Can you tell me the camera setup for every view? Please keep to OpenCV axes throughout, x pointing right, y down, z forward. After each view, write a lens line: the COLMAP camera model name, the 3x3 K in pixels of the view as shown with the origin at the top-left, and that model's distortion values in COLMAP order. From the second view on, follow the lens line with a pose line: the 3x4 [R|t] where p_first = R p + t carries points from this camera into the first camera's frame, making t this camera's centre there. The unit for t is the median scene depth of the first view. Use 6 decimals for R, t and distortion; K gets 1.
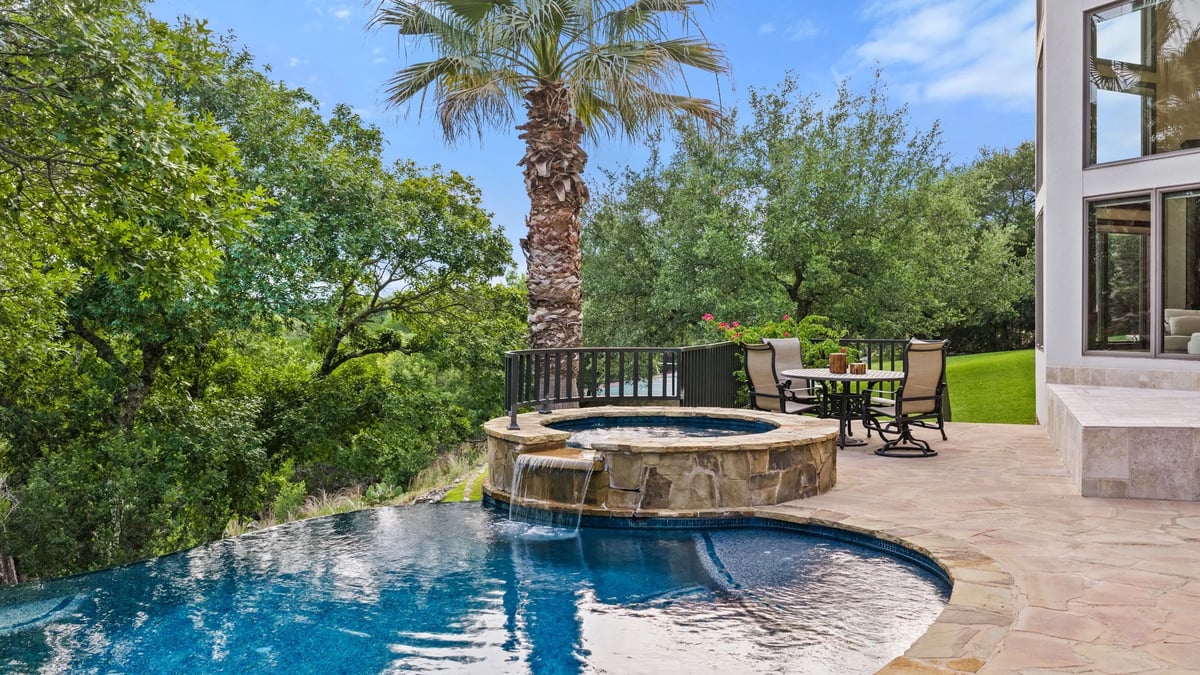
lens RADIAL K [[1031.6, 0, 600.0], [0, 1031.6, 337.5], [0, 0, 1]] dist [-0.002599, -0.005340]
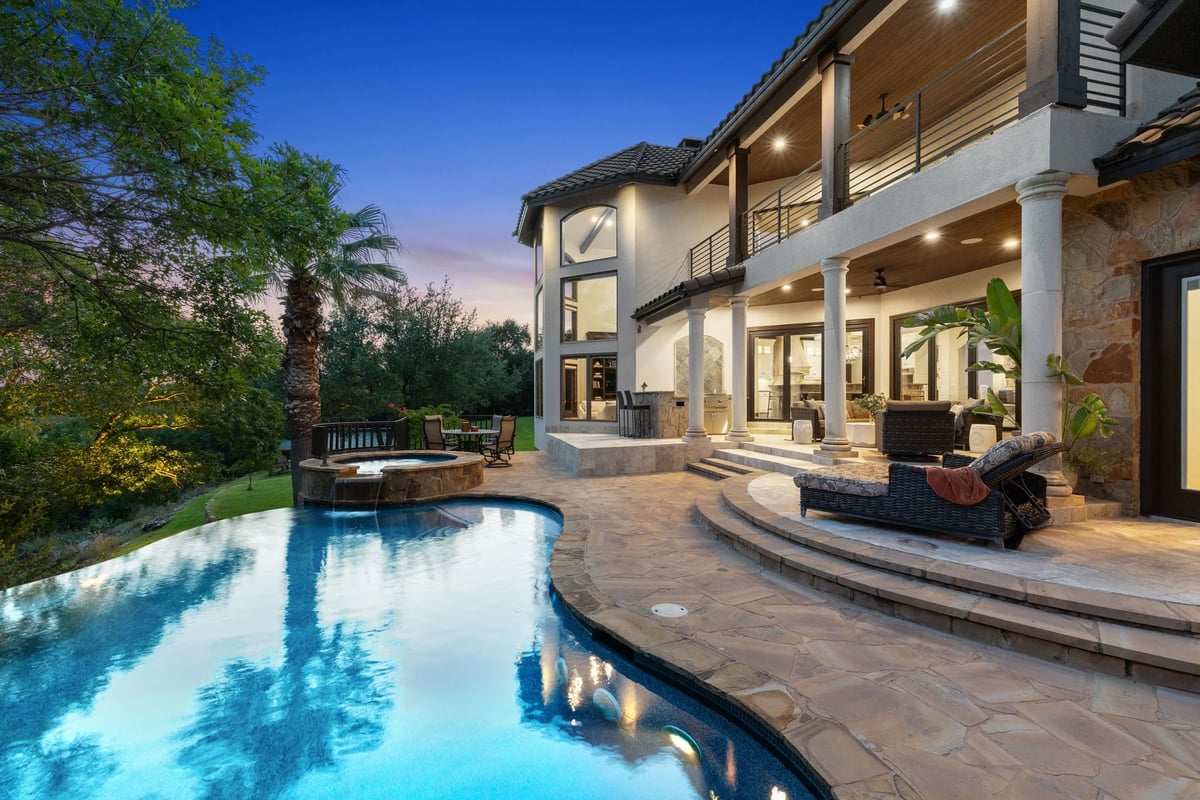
lens RADIAL K [[625.6, 0, 600.0], [0, 625.6, 400.0], [0, 0, 1]] dist [0.002846, 0.000076]
pose [[0.792460, -0.001518, 0.609923, -0.347295], [0.009178, 0.999913, -0.009436, -0.016331], [-0.609855, 0.013076, 0.792405, -0.211991]]
